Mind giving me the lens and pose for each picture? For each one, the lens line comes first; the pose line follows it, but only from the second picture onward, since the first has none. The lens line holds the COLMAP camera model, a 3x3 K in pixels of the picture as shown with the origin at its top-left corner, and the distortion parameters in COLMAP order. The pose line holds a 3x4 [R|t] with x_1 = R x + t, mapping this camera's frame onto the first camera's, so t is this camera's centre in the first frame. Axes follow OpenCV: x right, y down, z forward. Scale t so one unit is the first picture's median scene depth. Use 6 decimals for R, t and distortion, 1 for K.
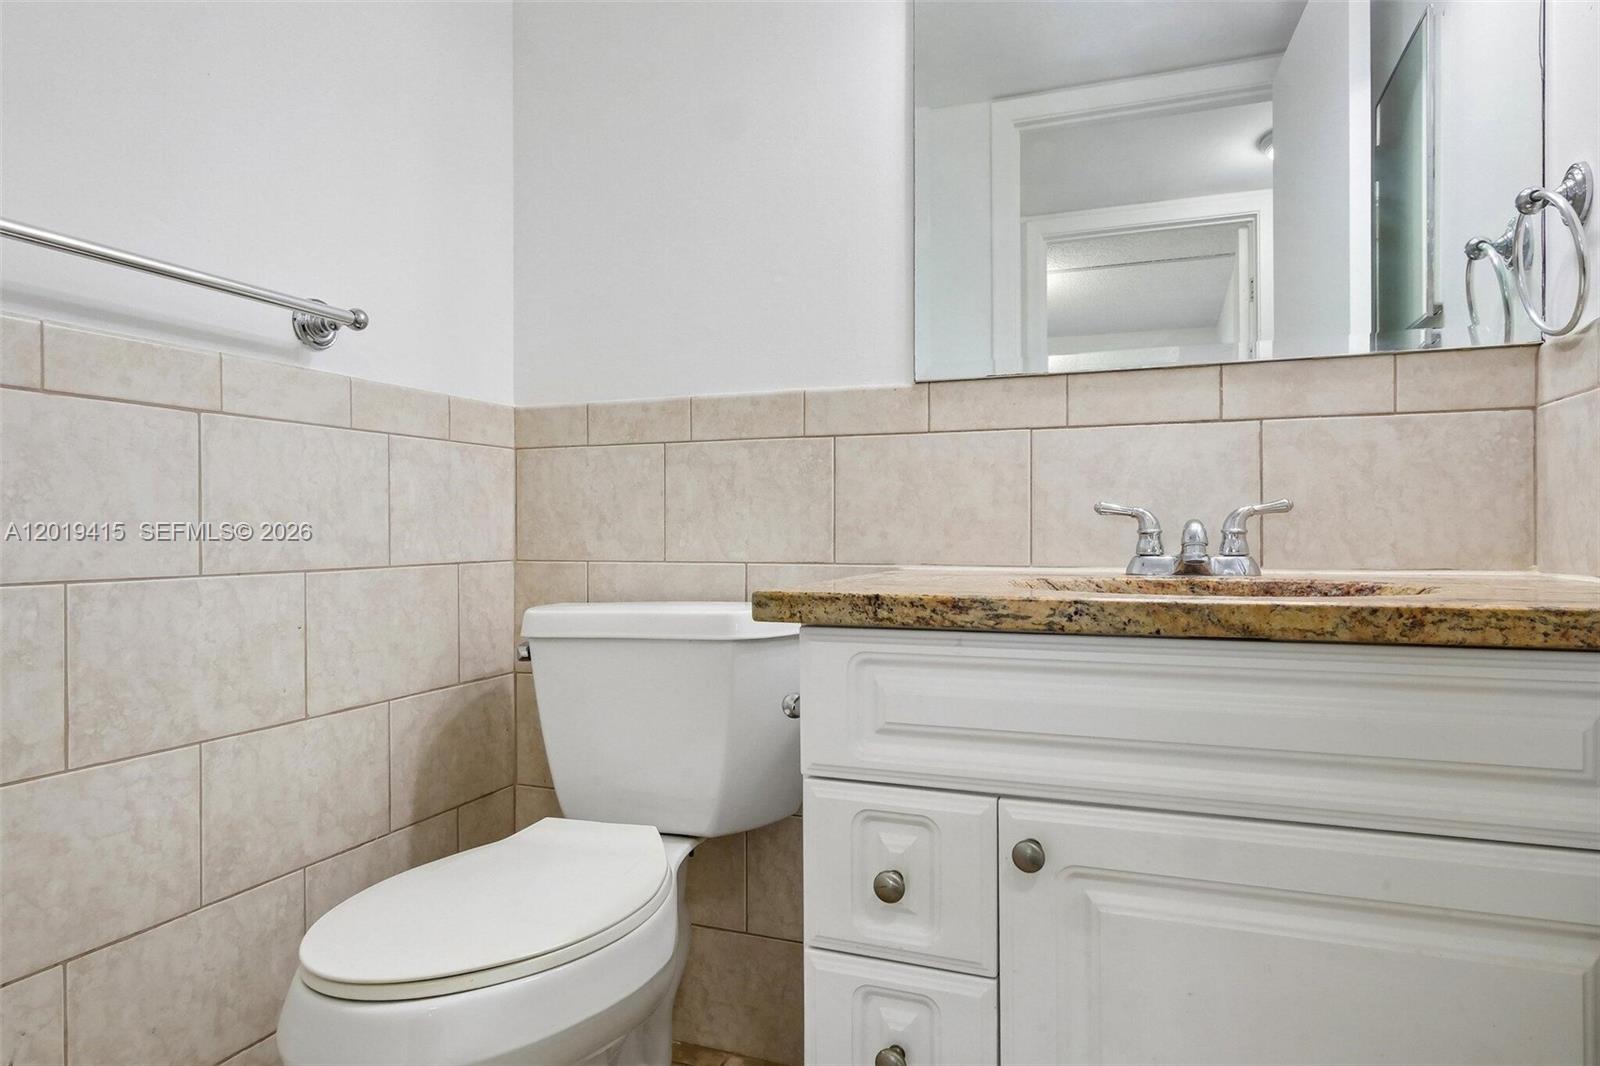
lens RADIAL K [[954.4, 0, 807.2], [0, 954.4, 534.5], [0, 0, 1]] dist [0.006338, -0.004159]
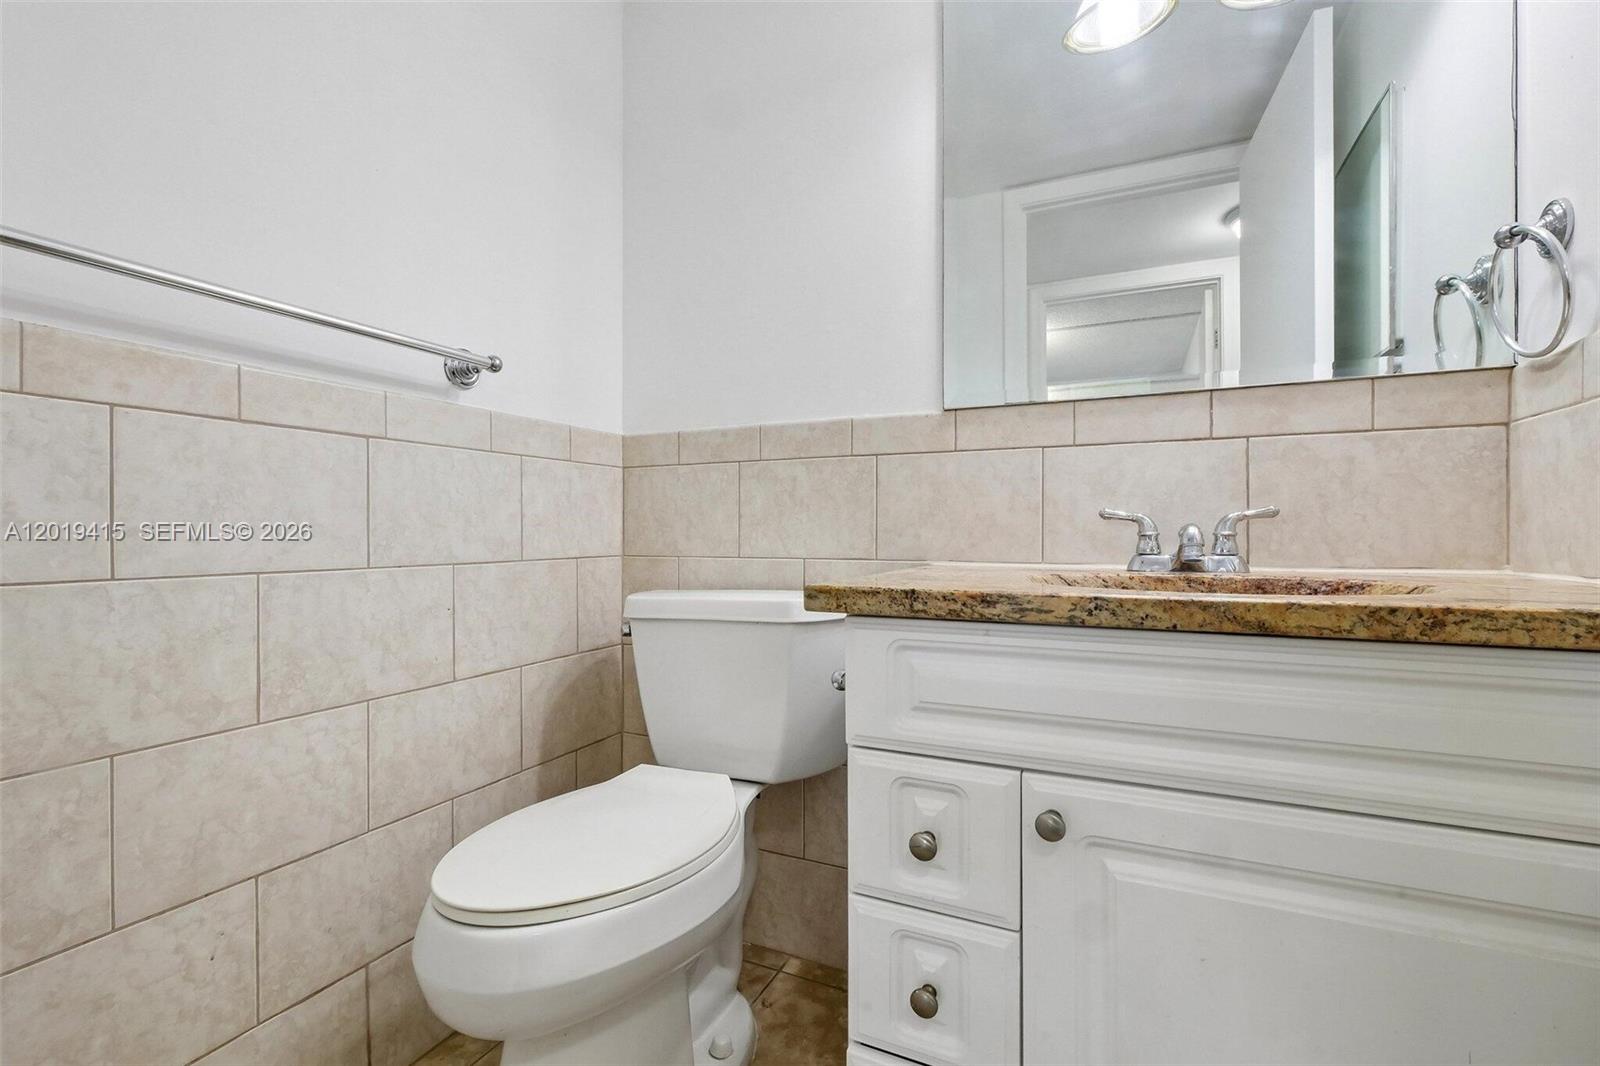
lens RADIAL K [[684.0, 0, 795.6], [0, 684.0, 539.9], [0, 0, 1]] dist [-0.004787, 0.000589]
pose [[0.995774, 0.002472, -0.091810, 0.006733], [-0.001790, 0.999970, 0.007501, -0.001481], [0.091826, -0.007305, 0.995748, 0.140681]]
